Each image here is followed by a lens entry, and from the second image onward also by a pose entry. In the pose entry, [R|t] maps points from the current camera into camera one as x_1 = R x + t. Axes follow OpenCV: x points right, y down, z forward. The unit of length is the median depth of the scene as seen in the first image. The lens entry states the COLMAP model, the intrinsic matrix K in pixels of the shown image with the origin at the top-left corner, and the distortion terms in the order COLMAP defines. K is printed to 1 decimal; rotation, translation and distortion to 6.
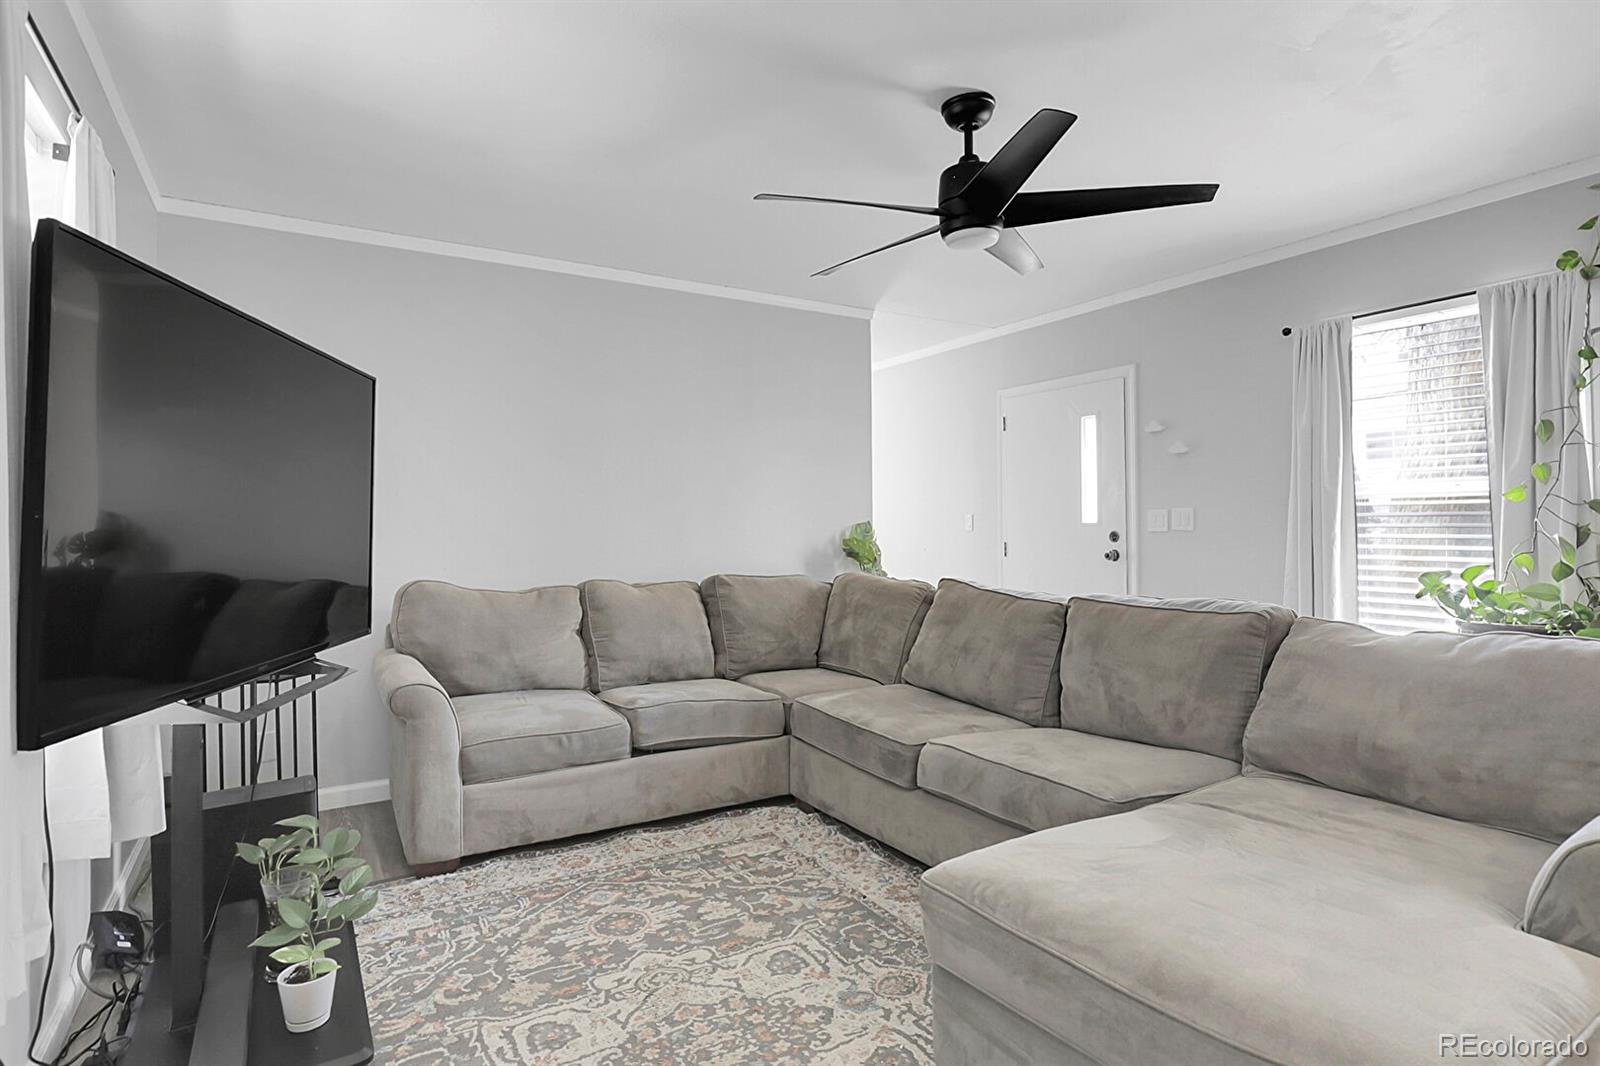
lens RADIAL K [[834.3, 0, 805.5], [0, 834.3, 510.5], [0, 0, 1]] dist [0.005088, -0.001236]
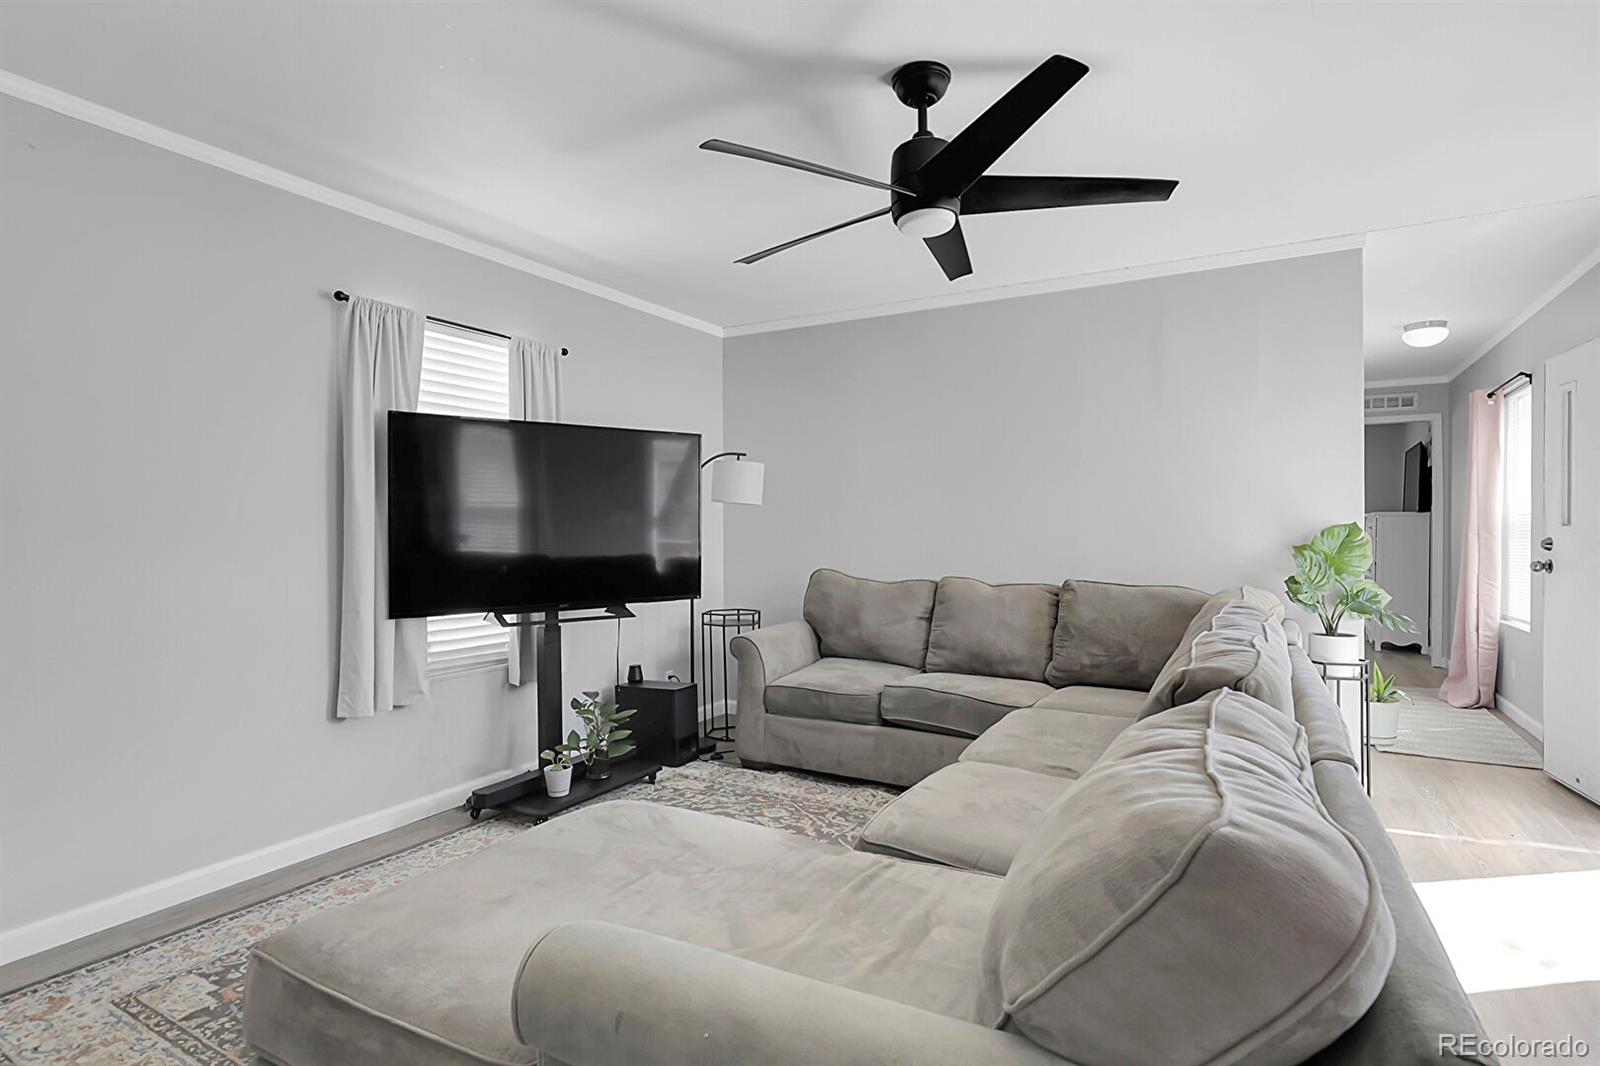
lens RADIAL K [[834.3, 0, 807.5], [0, 834.3, 535.7], [0, 0, 1]] dist [0.005088, -0.001236]
pose [[0.490038, 0.015662, -0.871561, 0.801038], [0.016973, 0.999478, 0.027504, -0.007234], [0.871536, -0.028271, 0.489516, 0.357753]]
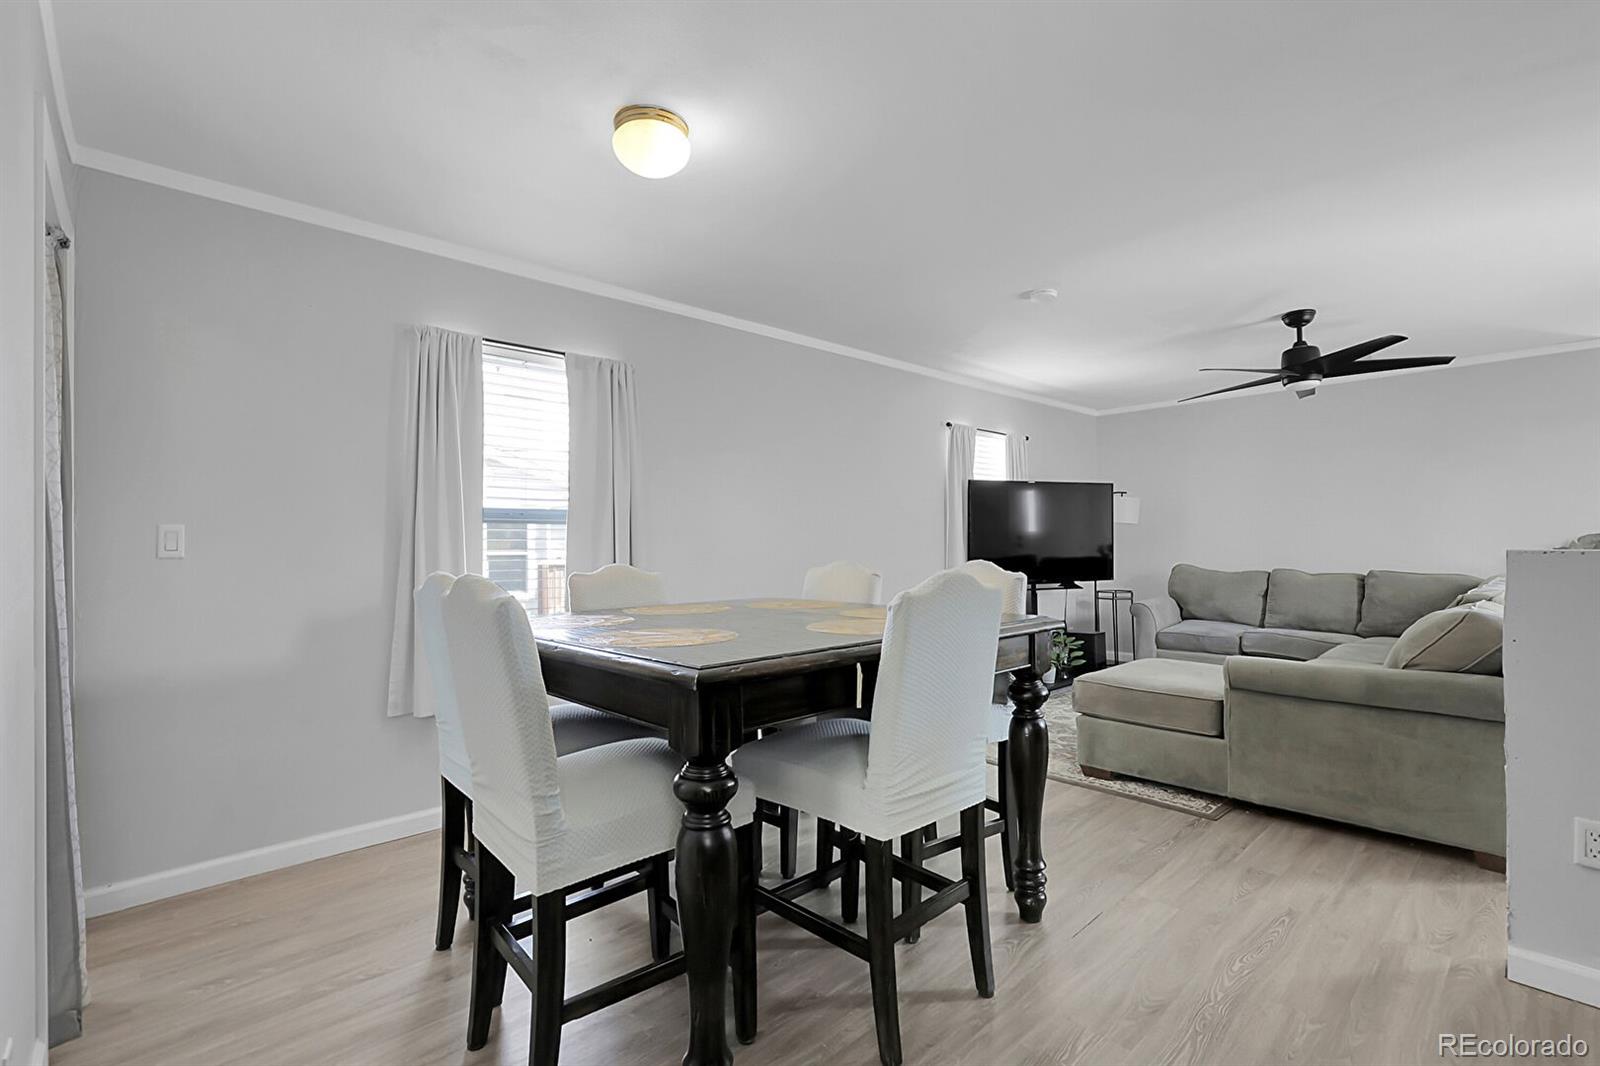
lens RADIAL K [[726.8, 0, 799.7], [0, 726.8, 531.7], [0, 0, 1]] dist [-0.002863, -0.000491]
pose [[0.192606, -0.006761, -0.981253, 1.331041], [0.023856, 0.999713, -0.002206, -0.019313], [0.980986, -0.022984, 0.192712, -0.357159]]
